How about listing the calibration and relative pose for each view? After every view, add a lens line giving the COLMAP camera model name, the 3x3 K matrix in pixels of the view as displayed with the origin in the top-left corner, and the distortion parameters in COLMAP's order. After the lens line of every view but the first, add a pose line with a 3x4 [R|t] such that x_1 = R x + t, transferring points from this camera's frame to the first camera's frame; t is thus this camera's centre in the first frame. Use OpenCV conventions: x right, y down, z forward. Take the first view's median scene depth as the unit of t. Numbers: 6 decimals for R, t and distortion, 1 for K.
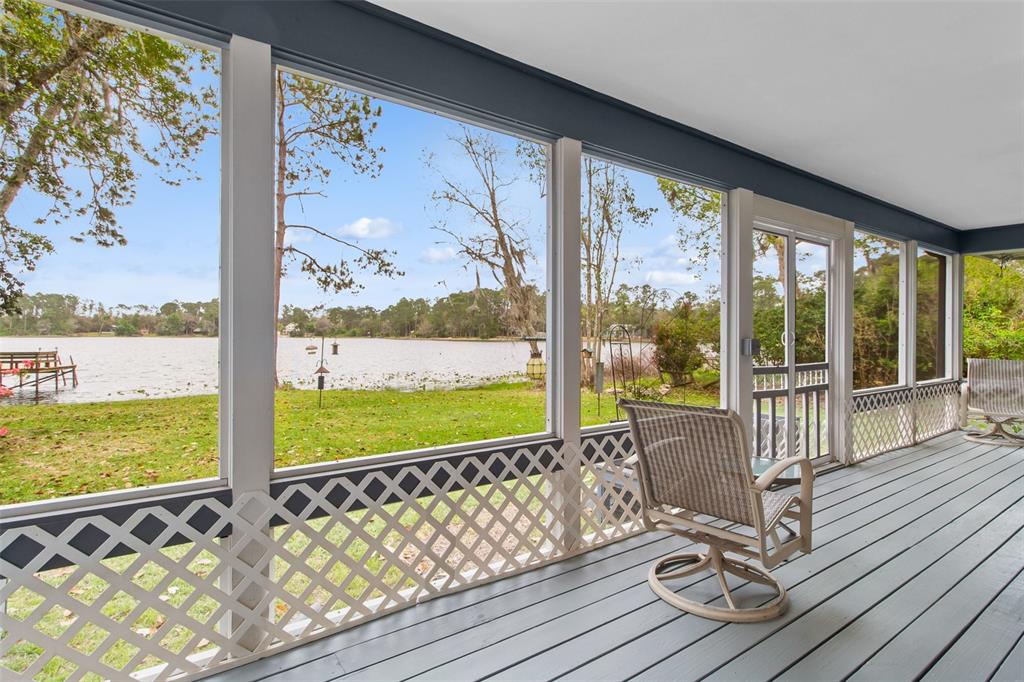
lens RADIAL K [[528.6, 0, 512.0], [0, 528.6, 341.0], [0, 0, 1]] dist [0.000096, 0.000231]
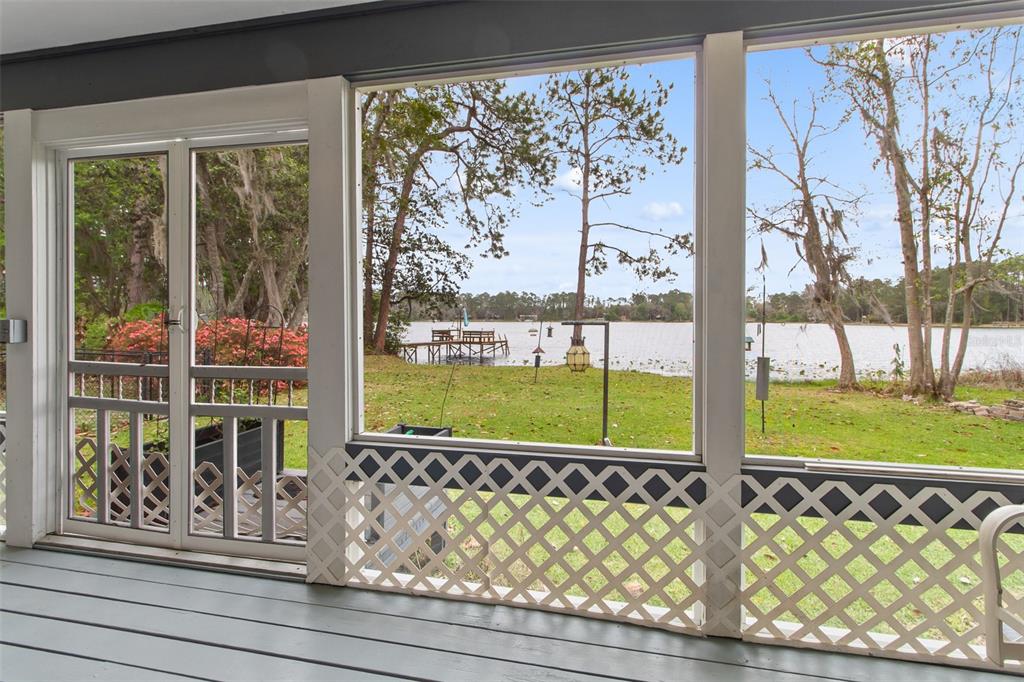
lens RADIAL K [[479.3, 0, 519.2], [0, 479.3, 322.7], [0, 0, 1]] dist [0.005582, 0.000142]
pose [[0.652175, 0.003411, -0.758061, 0.239760], [-0.008892, 0.999956, -0.003150, -0.000411], [0.758016, 0.008795, 0.652176, 0.183323]]
